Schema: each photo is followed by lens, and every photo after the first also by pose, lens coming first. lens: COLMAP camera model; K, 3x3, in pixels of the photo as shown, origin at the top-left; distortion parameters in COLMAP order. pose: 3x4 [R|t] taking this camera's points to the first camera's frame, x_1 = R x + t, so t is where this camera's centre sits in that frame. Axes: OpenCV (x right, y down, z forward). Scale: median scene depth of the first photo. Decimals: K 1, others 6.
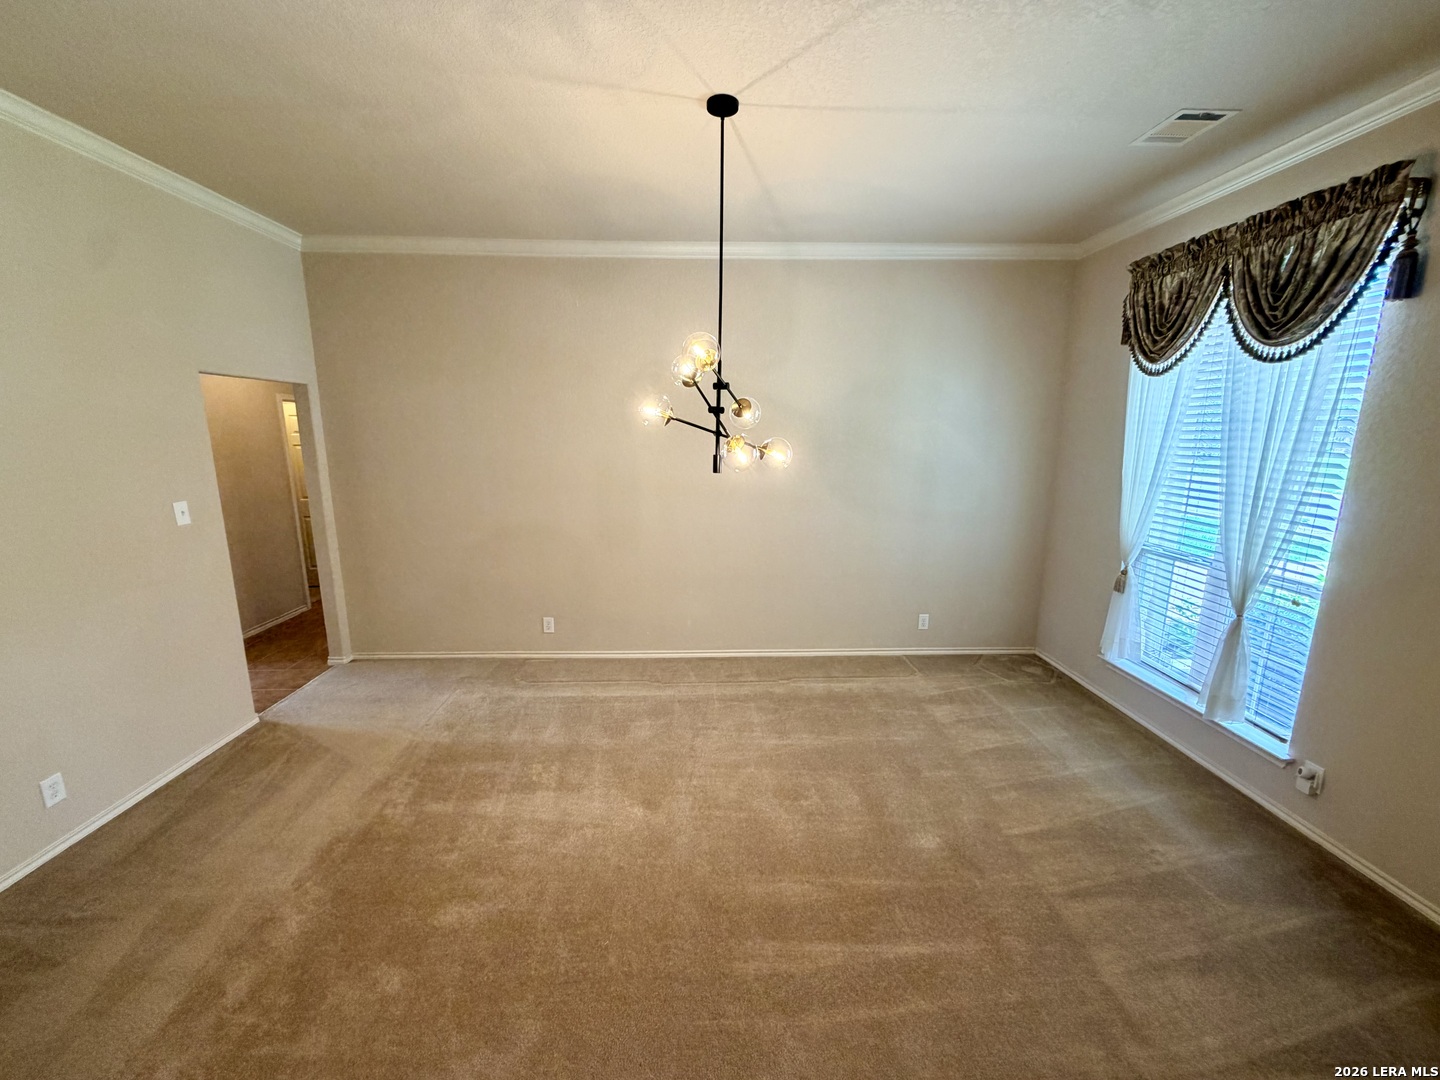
lens RADIAL K [[572.6, 0, 717.6], [0, 572.6, 543.1], [0, 0, 1]] dist [-0.002604, 0.000852]
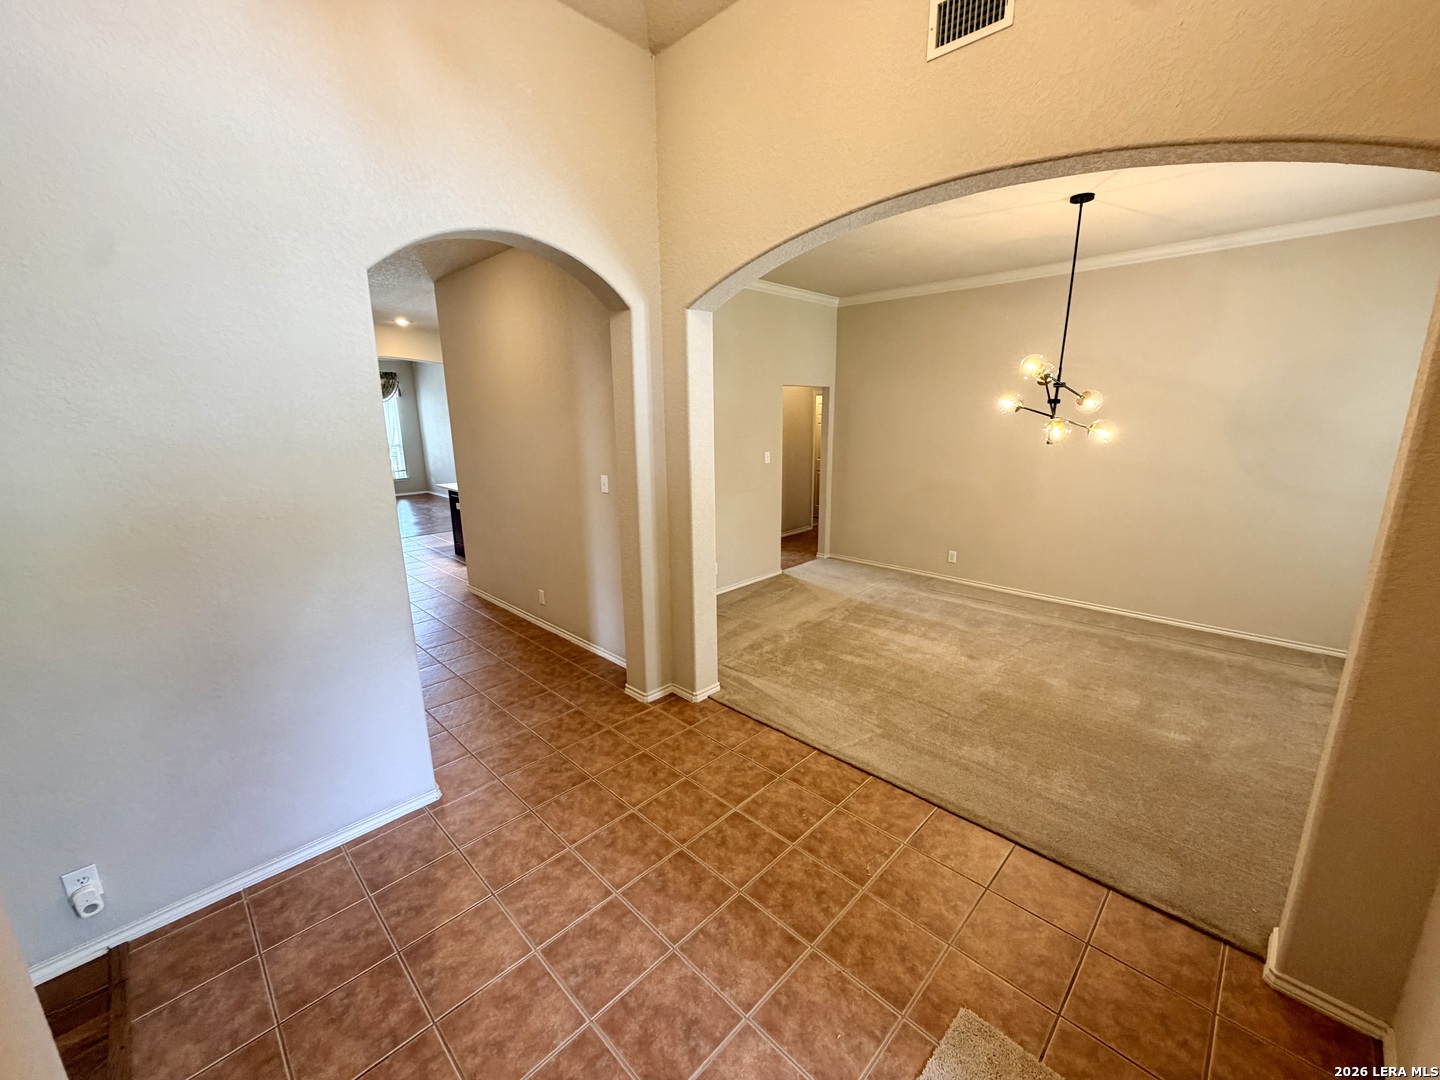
lens RADIAL K [[572.6, 0, 718.7], [0, 572.6, 541.8], [0, 0, 1]] dist [-0.002604, 0.000852]
pose [[0.696430, 0.148907, -0.702006, 0.354405], [-0.125478, 0.988433, 0.085181, 0.080124], [0.706570, 0.028763, 0.707059, -0.473901]]
